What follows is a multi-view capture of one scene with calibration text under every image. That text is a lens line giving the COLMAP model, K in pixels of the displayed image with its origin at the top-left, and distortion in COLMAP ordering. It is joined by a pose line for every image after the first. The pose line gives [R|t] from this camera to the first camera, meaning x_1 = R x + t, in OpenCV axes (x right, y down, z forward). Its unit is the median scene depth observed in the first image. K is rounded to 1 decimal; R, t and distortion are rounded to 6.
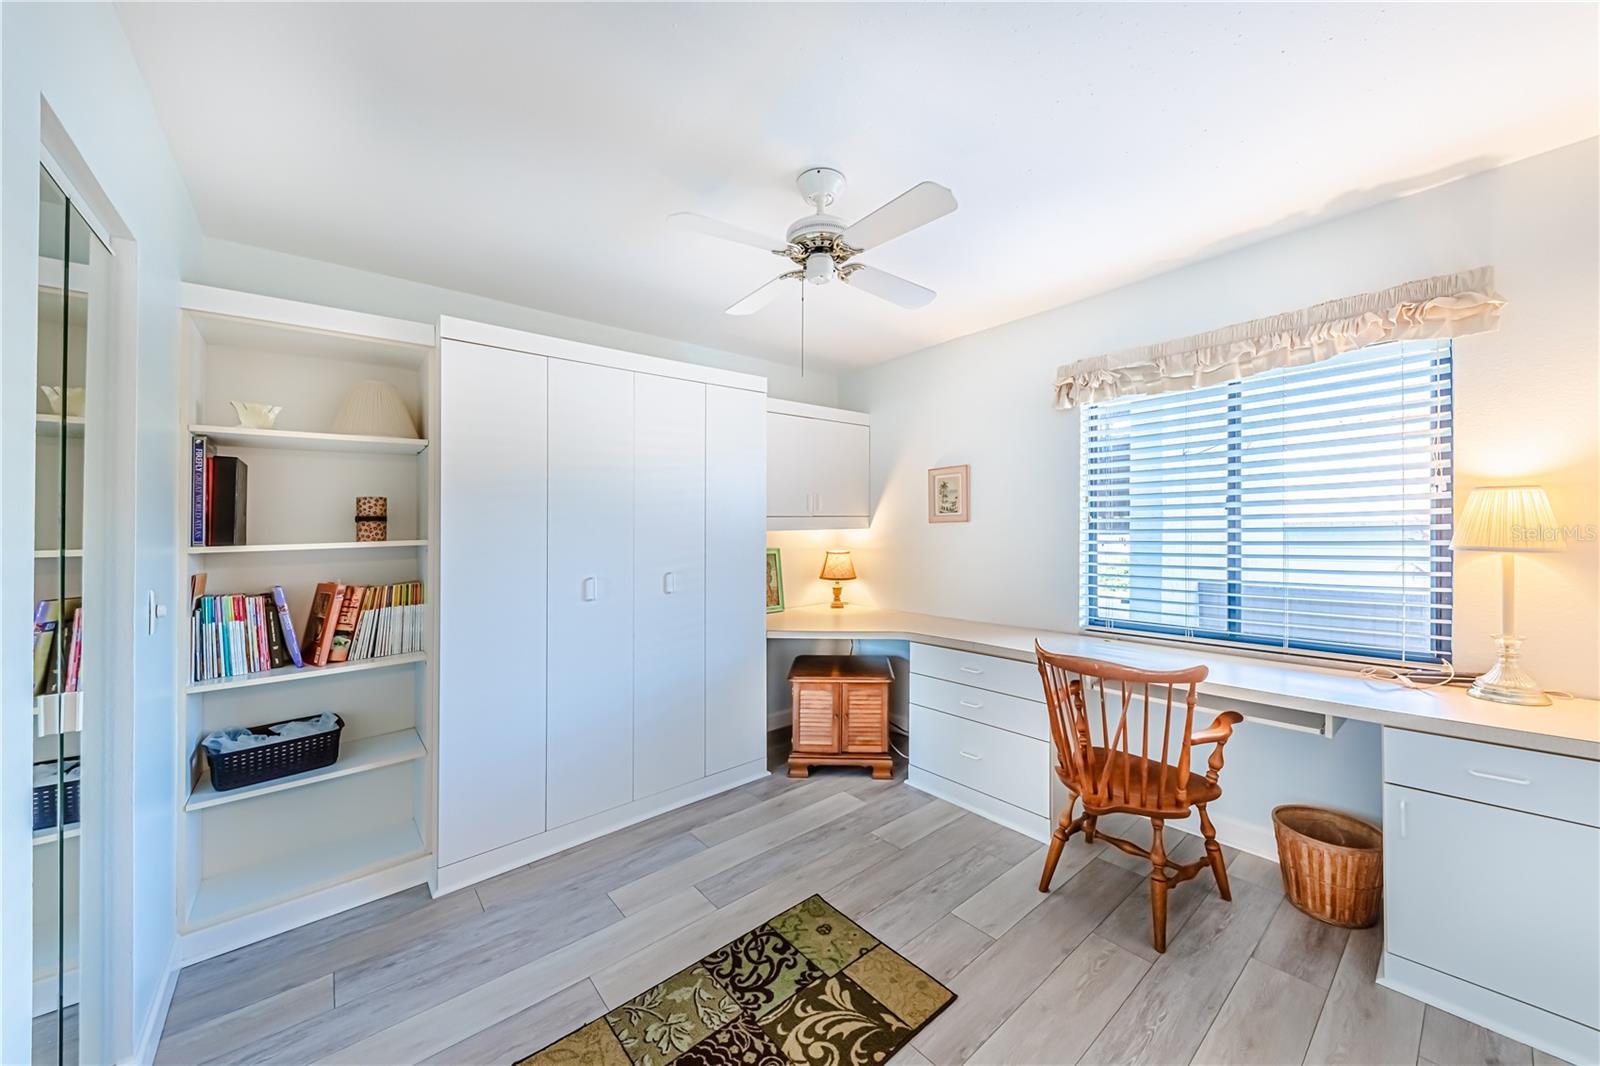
lens RADIAL K [[573.9, 0, 800.0], [0, 573.9, 533.0], [0, 0, 1]] dist [-0.000745, -0.000116]
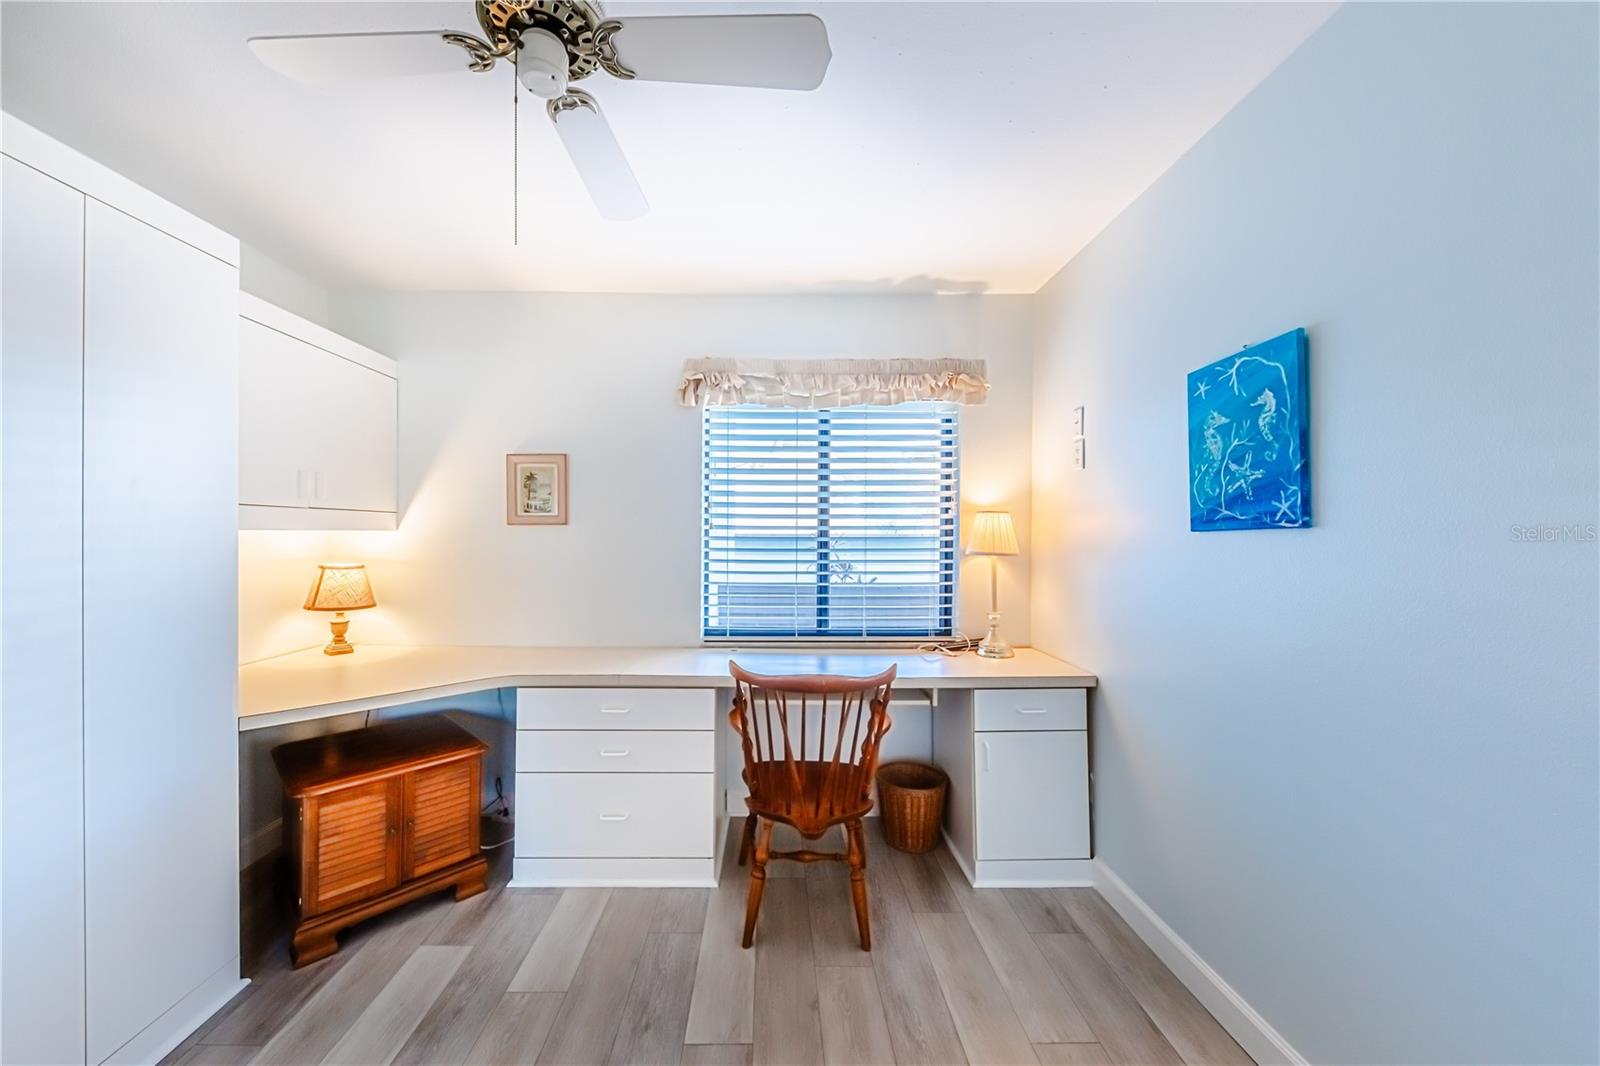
lens RADIAL K [[579.6, 0, 803.4], [0, 579.6, 547.6], [0, 0, 1]] dist [-0.000741, -0.000253]
pose [[0.629495, 0.002038, 0.777002, -0.156519], [-0.009952, 0.999936, 0.005441, 0.005640], [-0.776941, -0.011158, 0.629474, 0.280041]]
